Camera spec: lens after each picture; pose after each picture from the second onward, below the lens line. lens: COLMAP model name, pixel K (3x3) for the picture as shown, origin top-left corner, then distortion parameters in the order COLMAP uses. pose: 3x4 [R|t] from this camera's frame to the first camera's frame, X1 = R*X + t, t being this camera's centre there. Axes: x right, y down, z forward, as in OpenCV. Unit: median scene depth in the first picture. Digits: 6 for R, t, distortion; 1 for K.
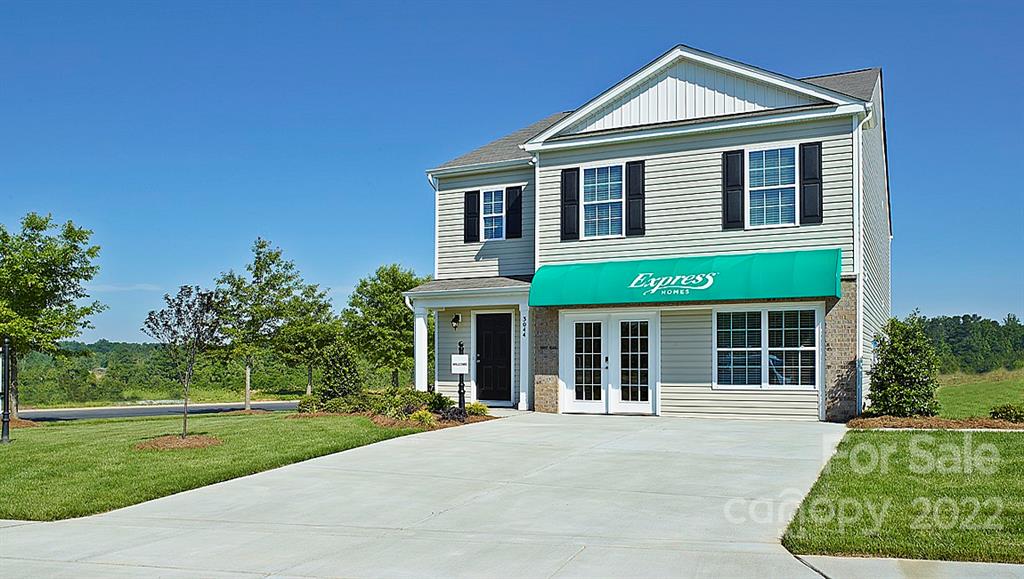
lens RADIAL K [[976.5, 0, 501.4], [0, 976.5, 288.9], [0, 0, 1]] dist [-0.070222, 0.000000]
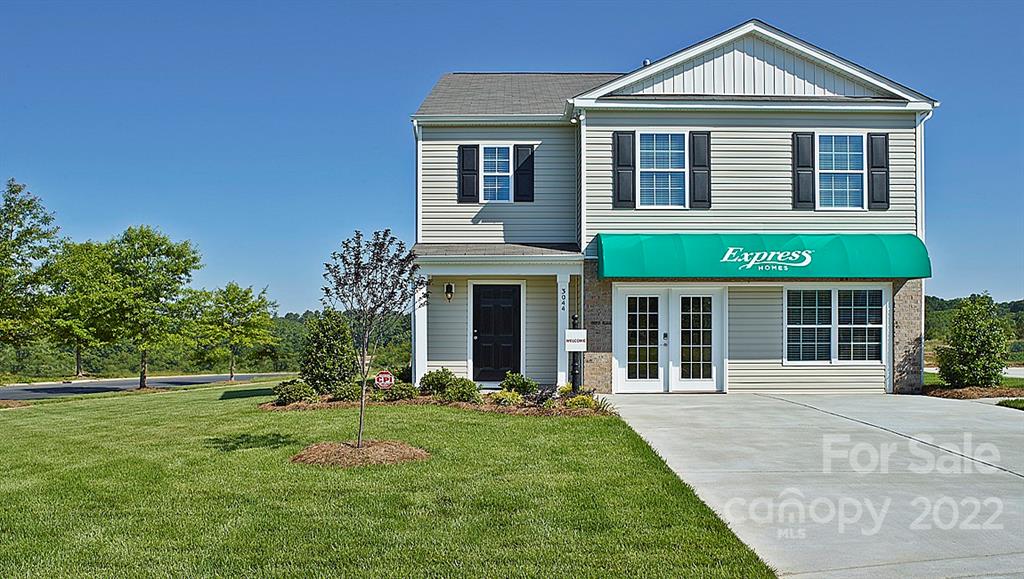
lens RADIAL K [[976.5, 0, 502.8], [0, 976.5, 296.1], [0, 0, 1]] dist [-0.070222, 0.000000]
pose [[0.864718, 0.024379, 0.501667, -0.517749], [-0.037534, 0.999165, 0.016141, 0.024333], [-0.500854, -0.032787, 0.864911, 0.260446]]
